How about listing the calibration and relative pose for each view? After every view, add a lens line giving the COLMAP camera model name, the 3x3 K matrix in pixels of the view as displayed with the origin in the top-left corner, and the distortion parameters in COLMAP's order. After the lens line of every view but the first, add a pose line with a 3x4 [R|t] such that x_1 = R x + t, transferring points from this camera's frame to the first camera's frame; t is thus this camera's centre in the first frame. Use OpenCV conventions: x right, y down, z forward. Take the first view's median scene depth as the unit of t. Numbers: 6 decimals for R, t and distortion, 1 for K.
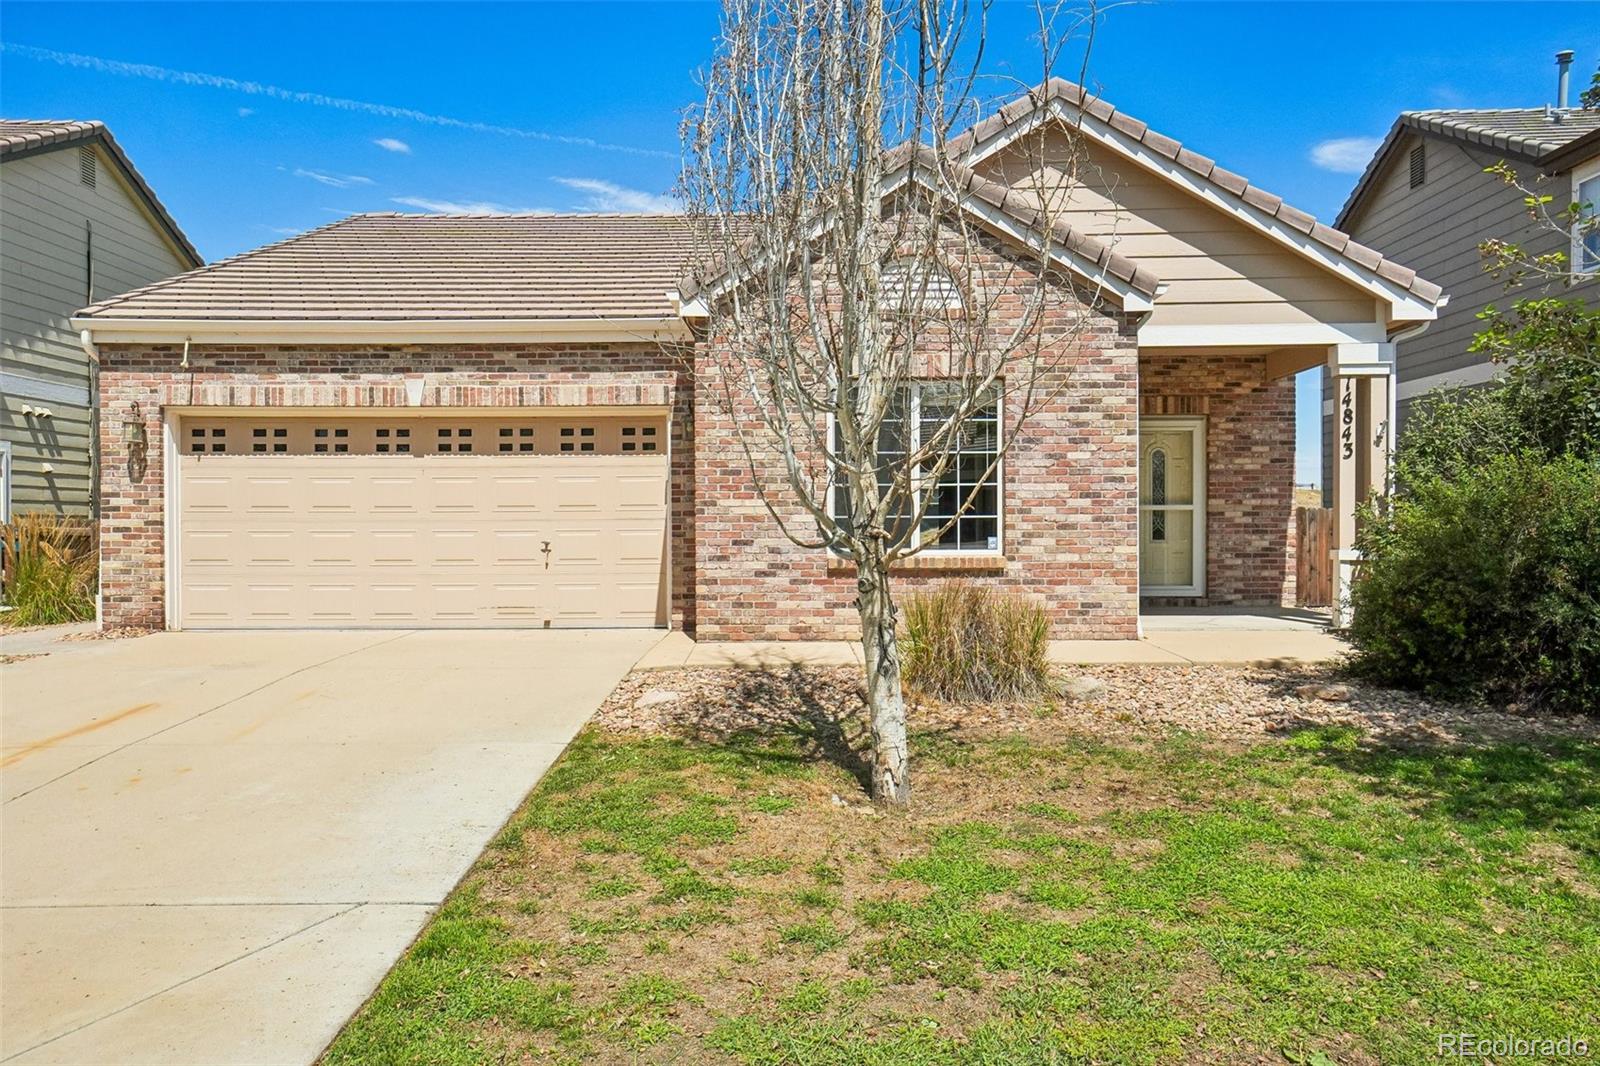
lens RADIAL K [[1113.3, 0, 800.3], [0, 1113.3, 534.3], [0, 0, 1]] dist [0.030024, 0.004575]
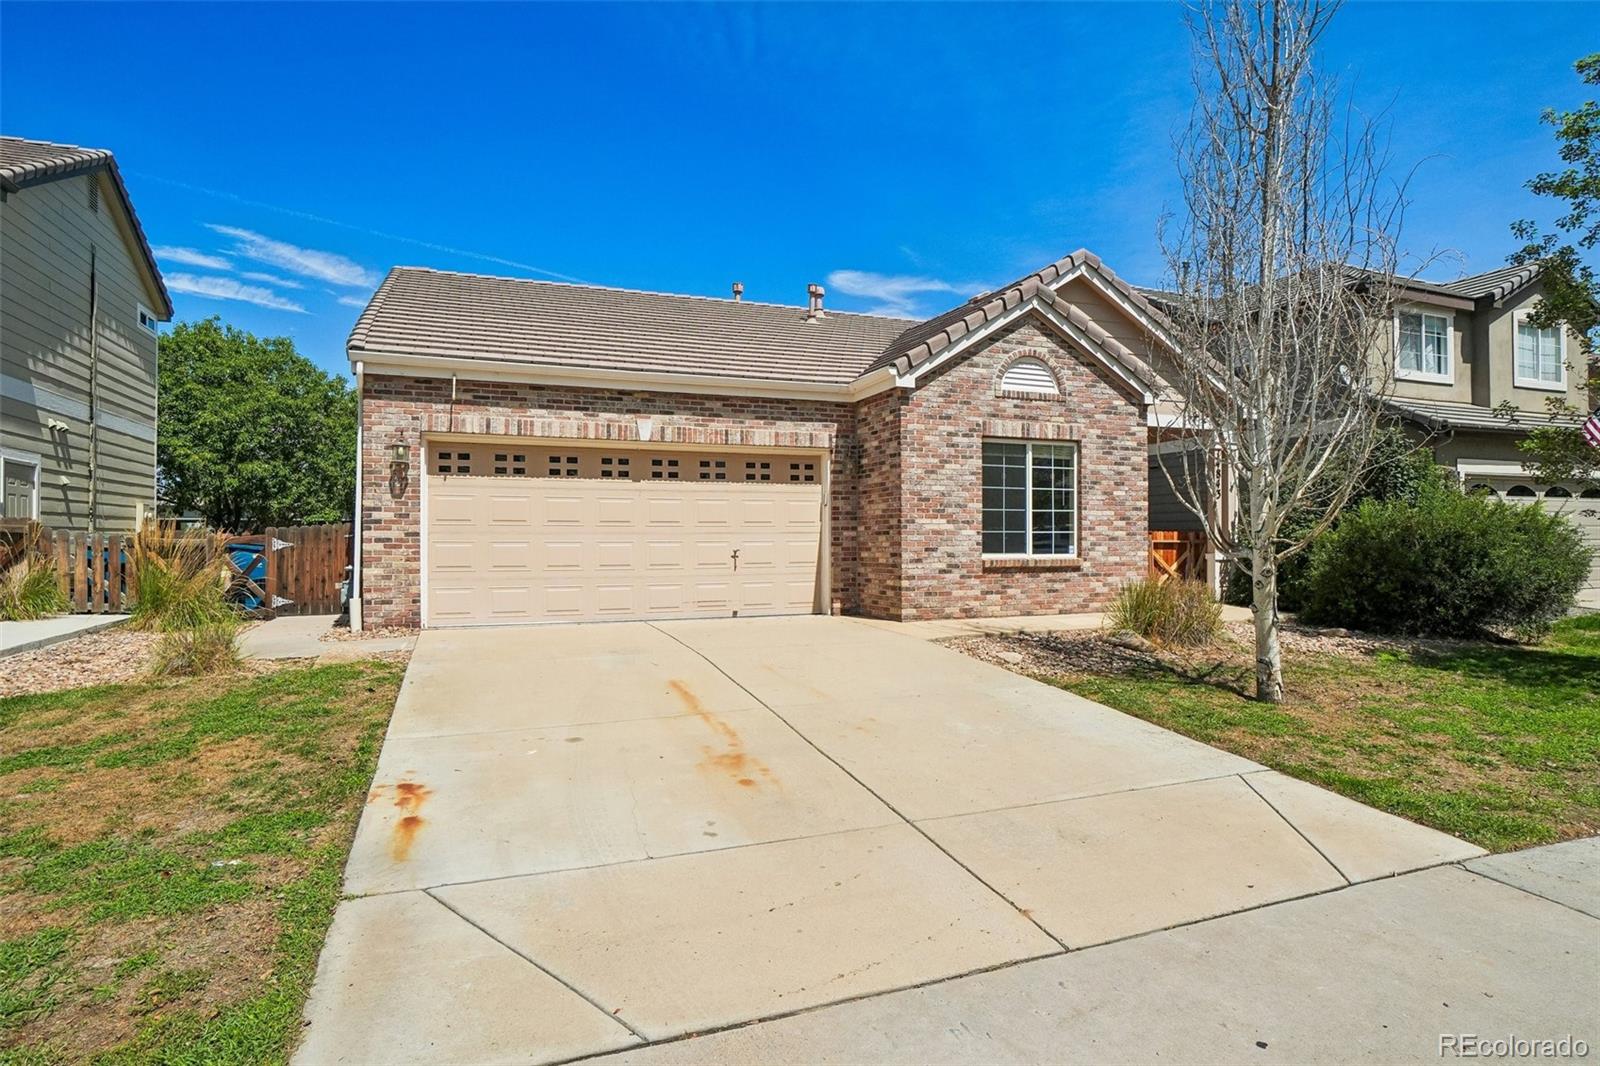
lens RADIAL K [[869.6, 0, 801.4], [0, 869.6, 534.5], [0, 0, 1]] dist [-0.012007, -0.004216]
pose [[0.924149, 0.003963, 0.382011, -0.551727], [0.001540, 0.999899, -0.014097, 0.003181], [-0.382029, 0.013616, 0.924050, 0.043613]]
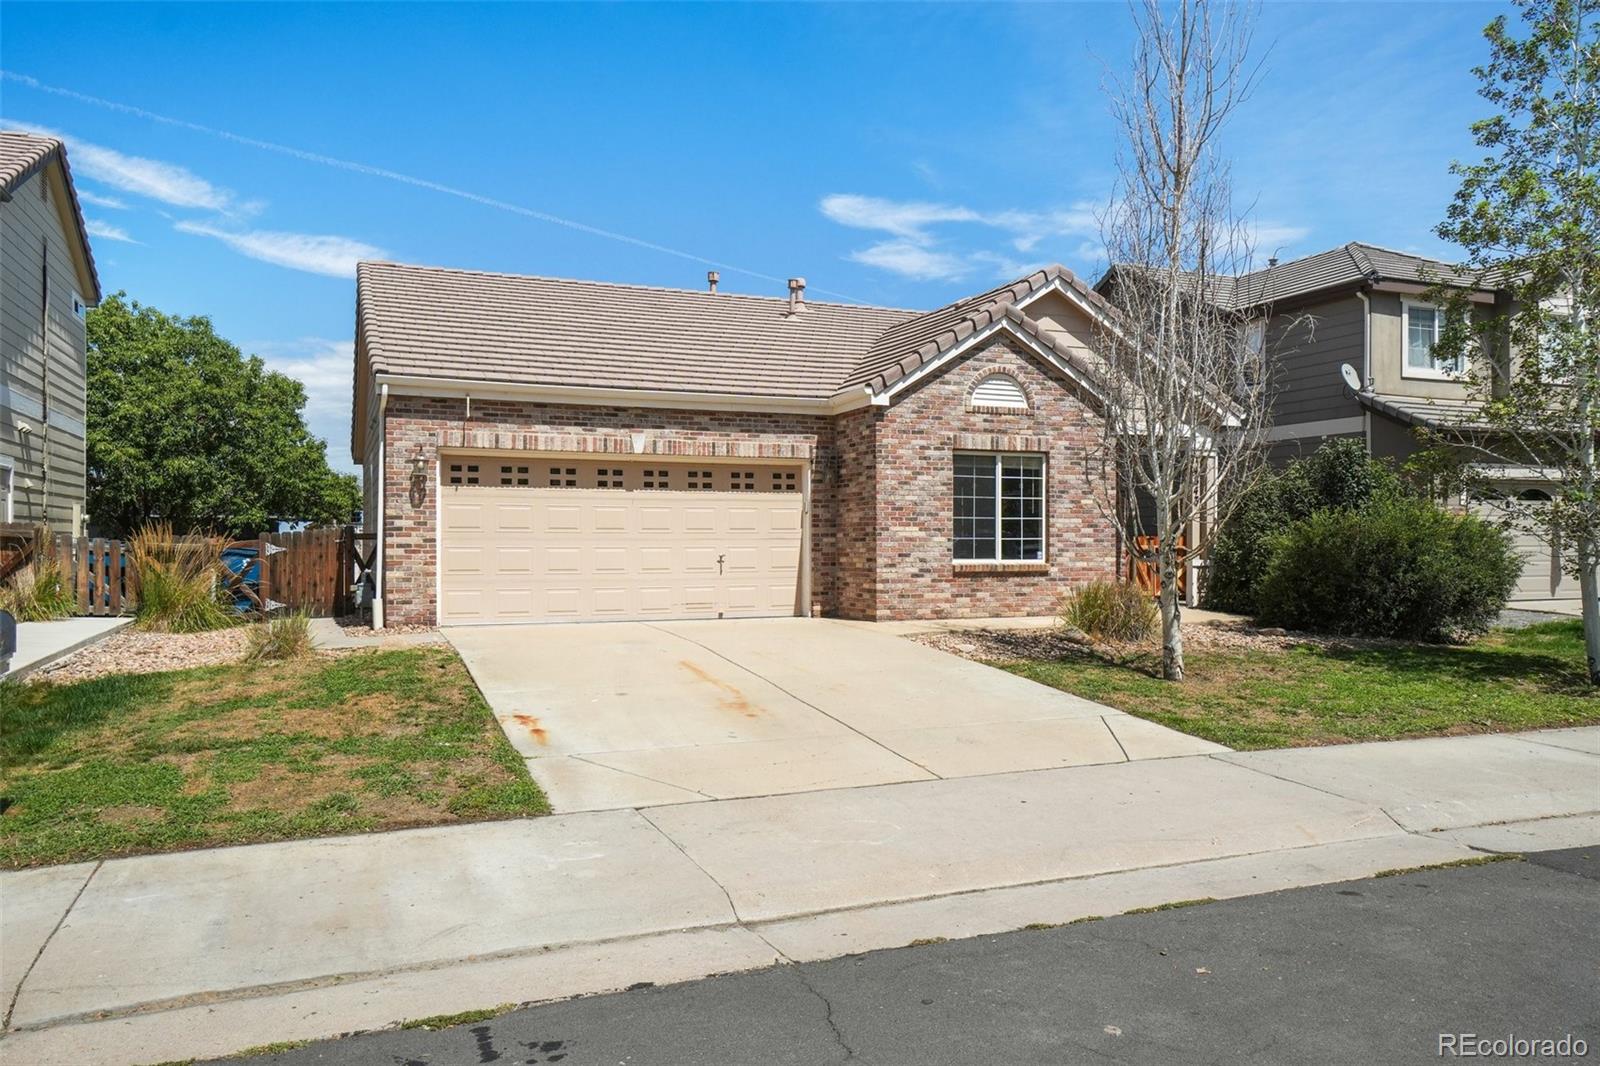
lens RADIAL K [[1125.3, 0, 795.4], [0, 1125.3, 538.4], [0, 0, 1]] dist [0.034620, 0.009667]
pose [[0.920396, 0.004725, 0.390960, -0.697391], [-0.000039, 0.999928, -0.011992, 0.002802], [-0.390988, 0.011023, 0.920330, -0.311536]]
